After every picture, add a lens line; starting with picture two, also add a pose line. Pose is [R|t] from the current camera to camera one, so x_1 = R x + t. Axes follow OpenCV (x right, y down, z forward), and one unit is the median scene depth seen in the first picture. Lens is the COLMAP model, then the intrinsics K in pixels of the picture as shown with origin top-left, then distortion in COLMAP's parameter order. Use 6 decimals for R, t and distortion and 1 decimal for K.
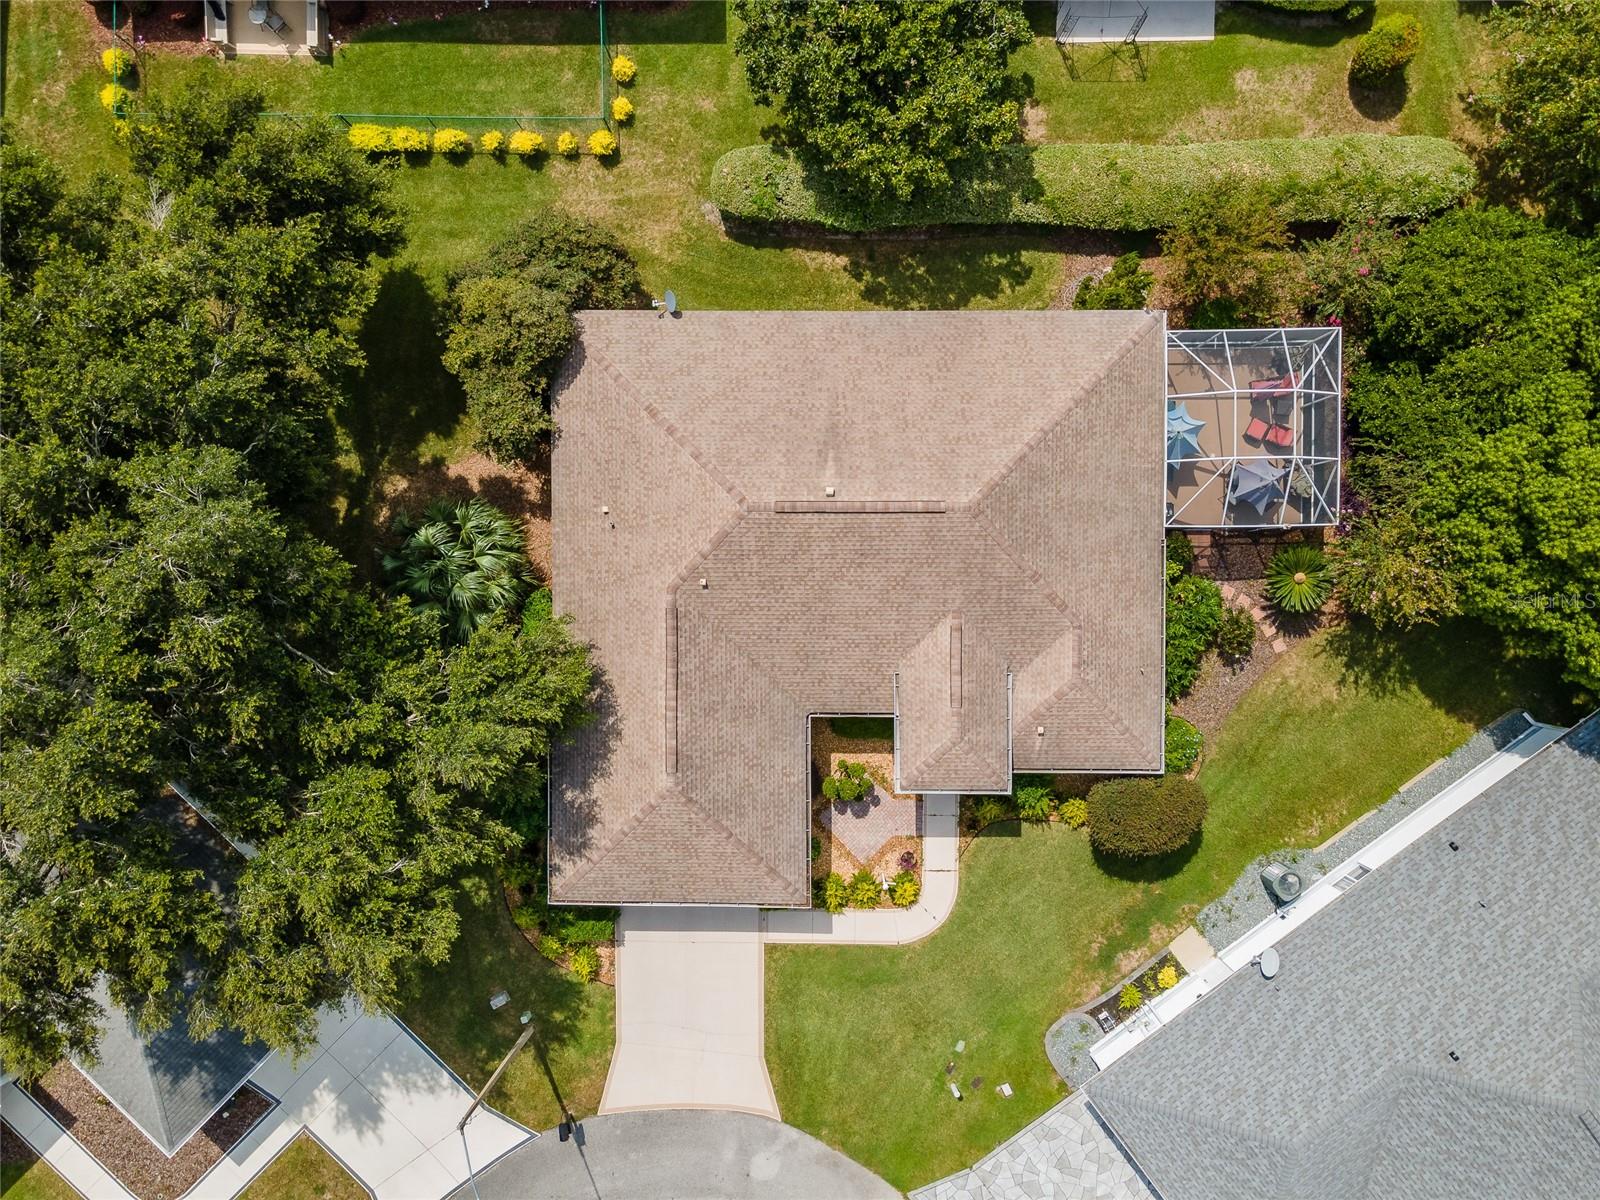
lens RADIAL K [[1172.0, 0, 800.0], [0, 1172.0, 600.0], [0, 0, 1]] dist [0.052043, 0.006143]
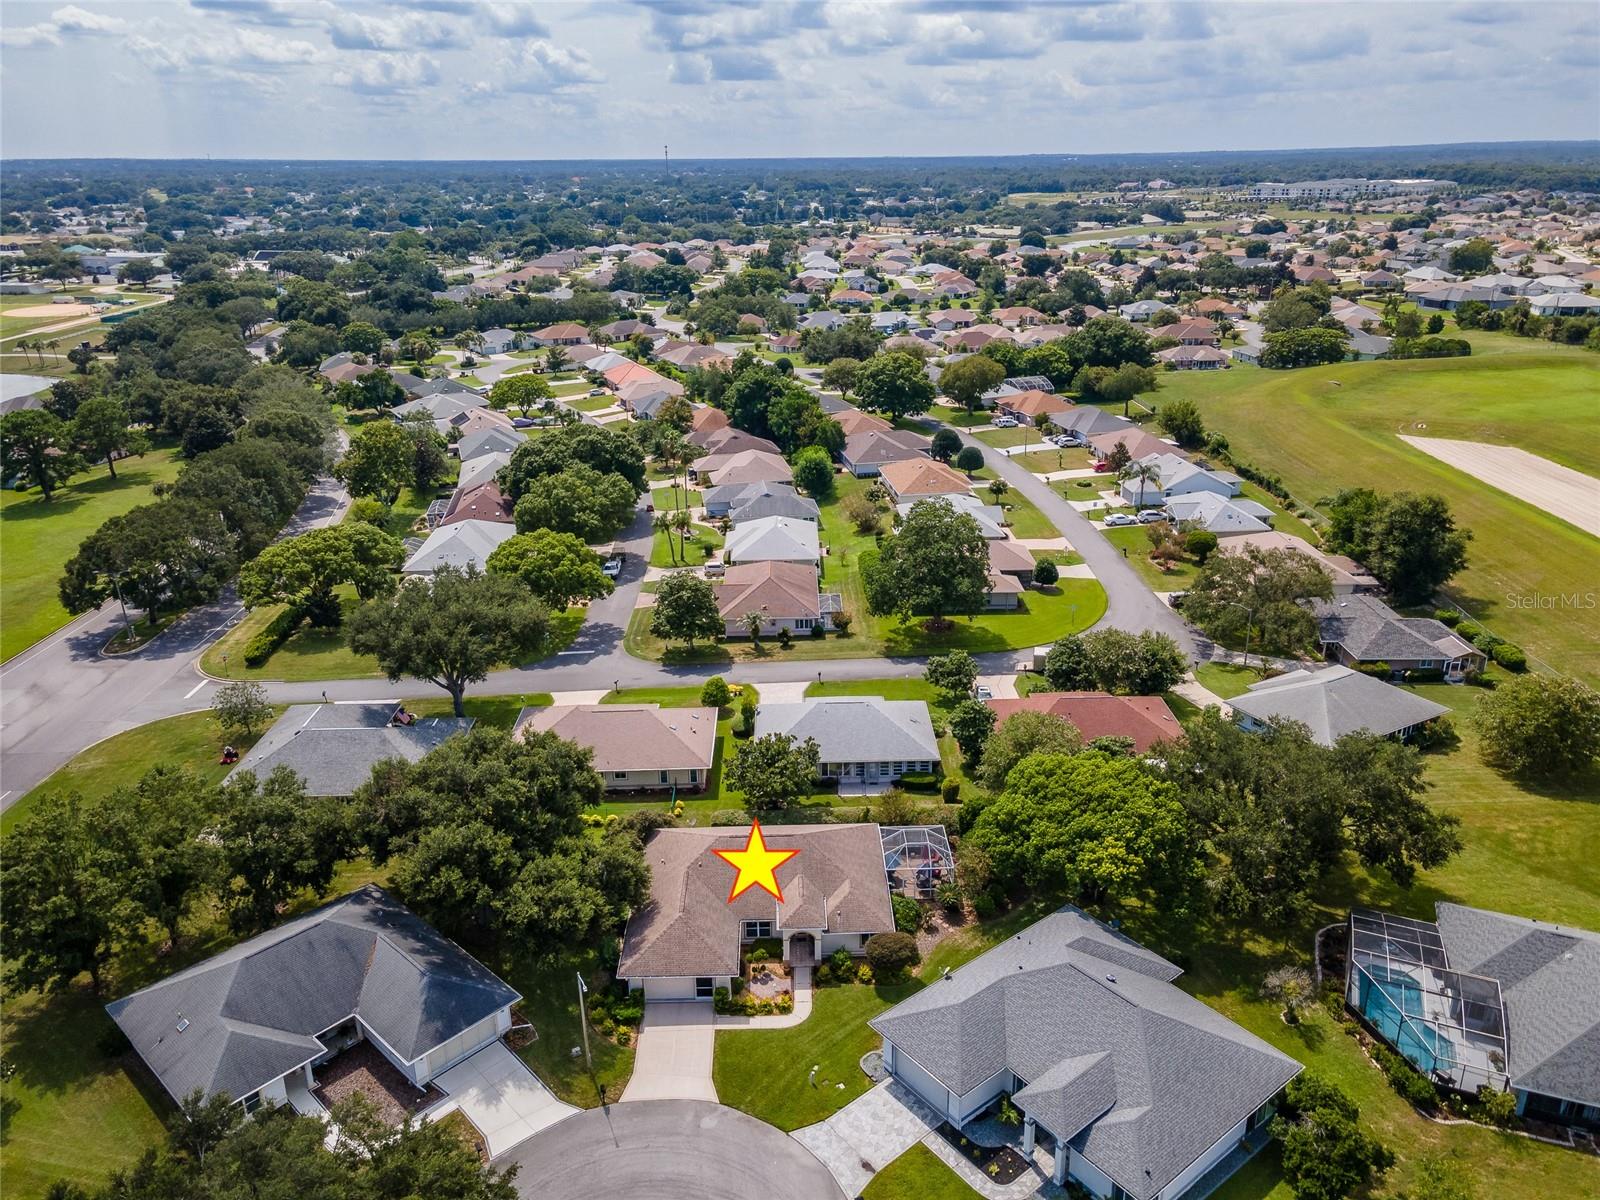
lens RADIAL K [[1176.5, 0, 800.0], [0, 1176.5, 600.0], [0, 0, 1]] dist [0.017761, 0.001341]
pose [[0.999773, 0.001935, 0.021221, 0.068577], [0.019169, 0.353291, -0.935317, 1.874533], [-0.009307, 0.935512, 0.353173, -0.365957]]
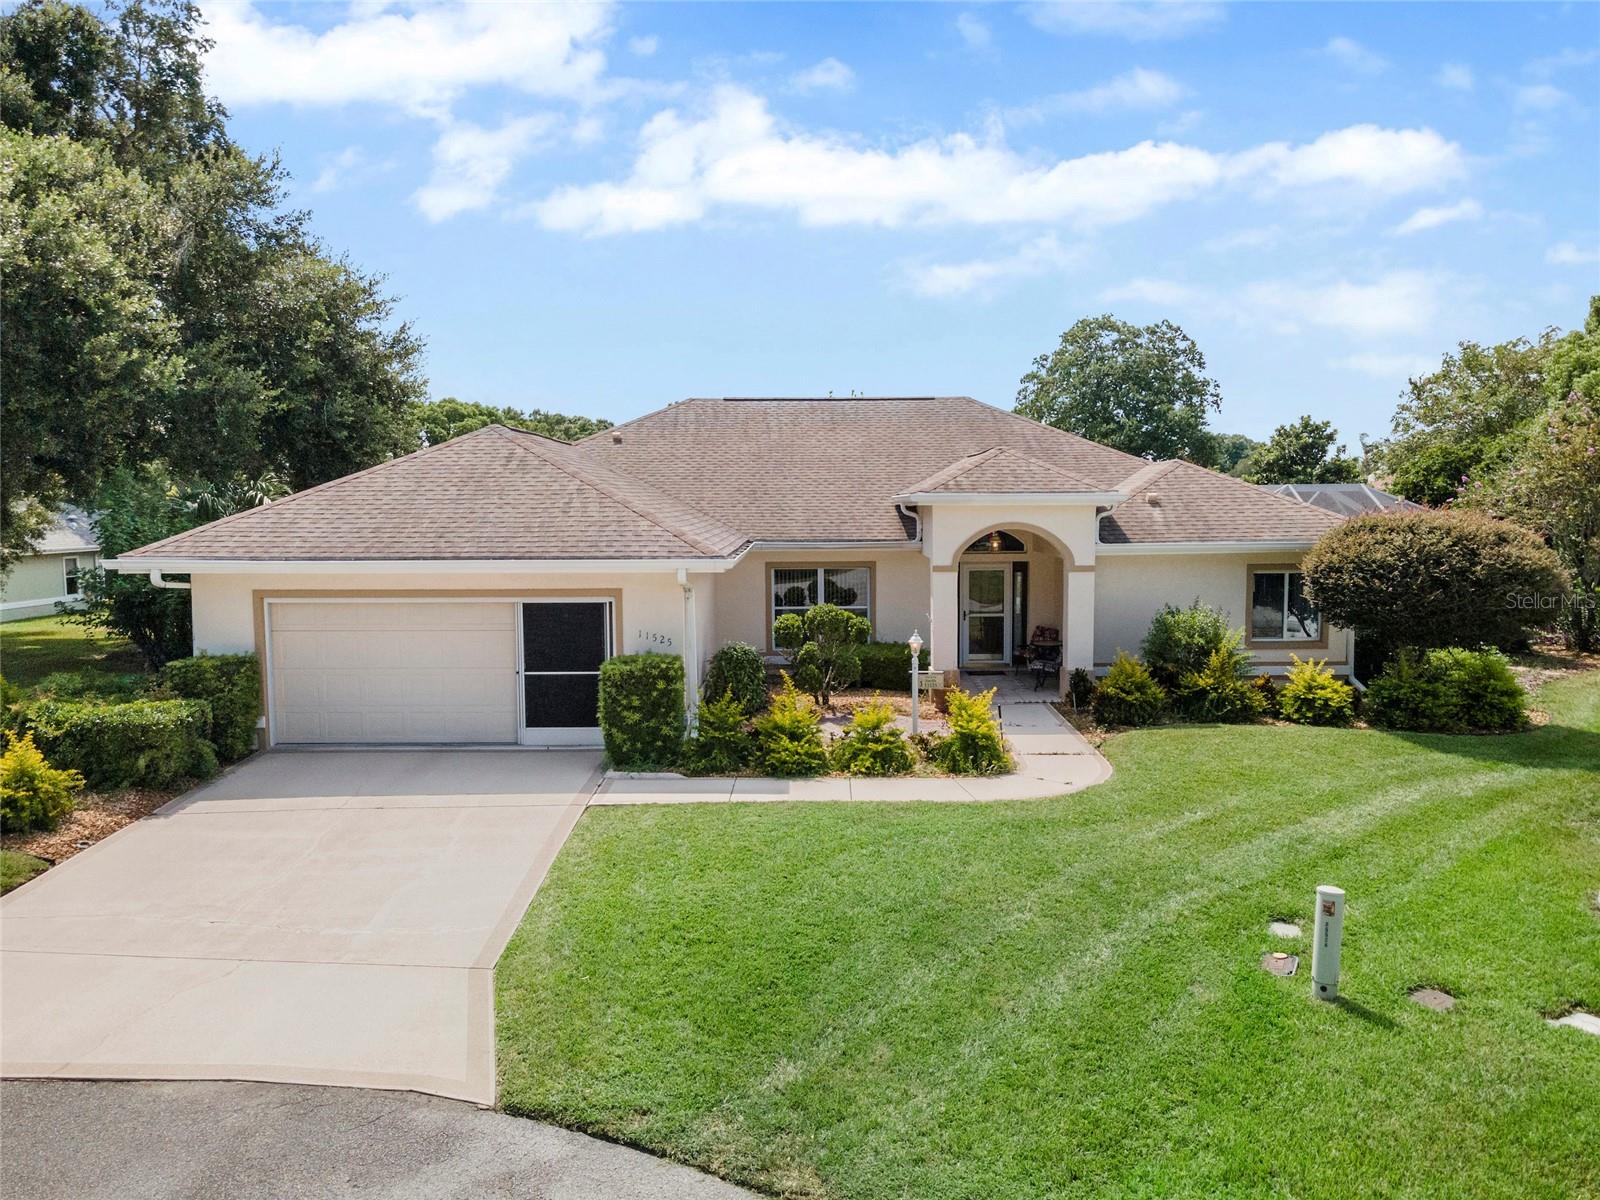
lens RADIAL K [[1172.0, 0, 800.0], [0, 1172.0, 600.0], [0, 0, 1]] dist [0.052043, 0.006143]
pose [[0.999809, 0.018531, -0.006200, 0.032438], [-0.007798, 0.087404, -0.996142, 0.622341], [-0.017917, 0.996001, 0.087532, 0.908257]]
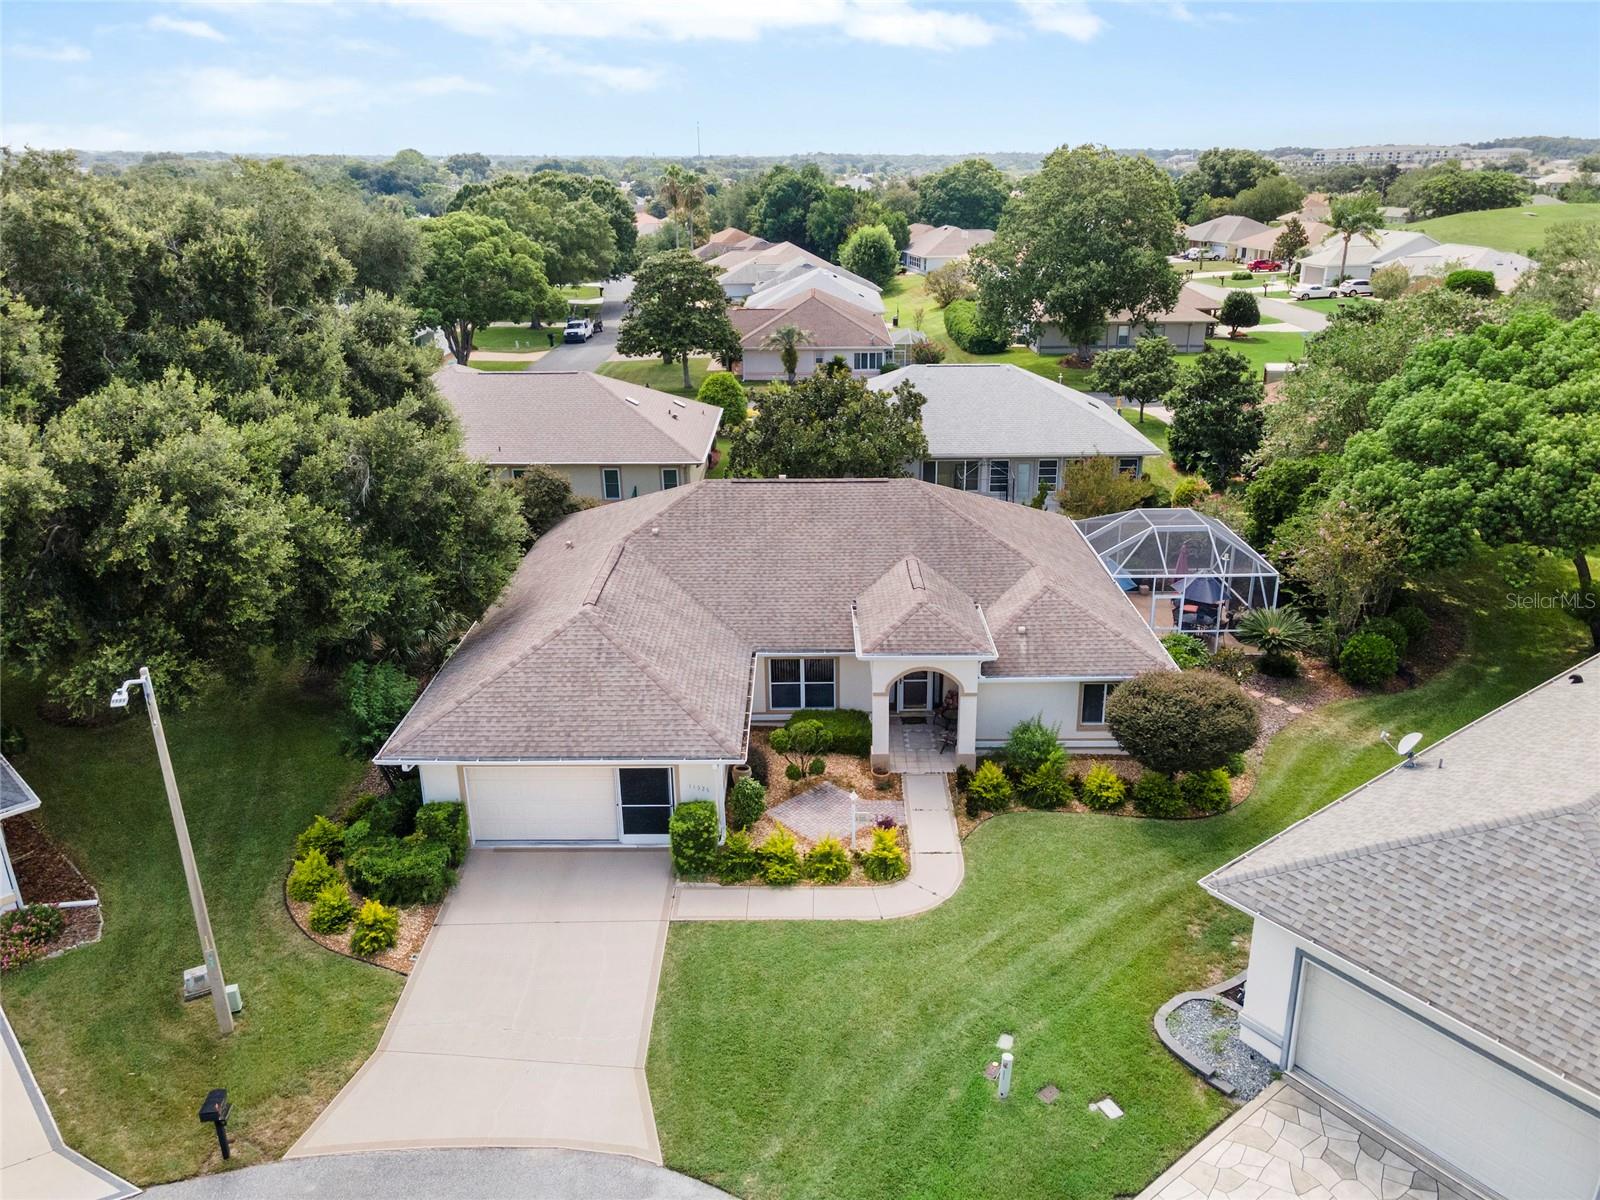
lens RADIAL K [[1152.8, 0, 800.0], [0, 1152.8, 600.0], [0, 0, 1]] dist [0.041529, 0.000672]
pose [[0.999931, 0.011041, -0.003890, 0.040034], [-0.007417, 0.340511, -0.940211, 0.812632], [-0.009057, 0.940176, 0.340569, 0.624150]]
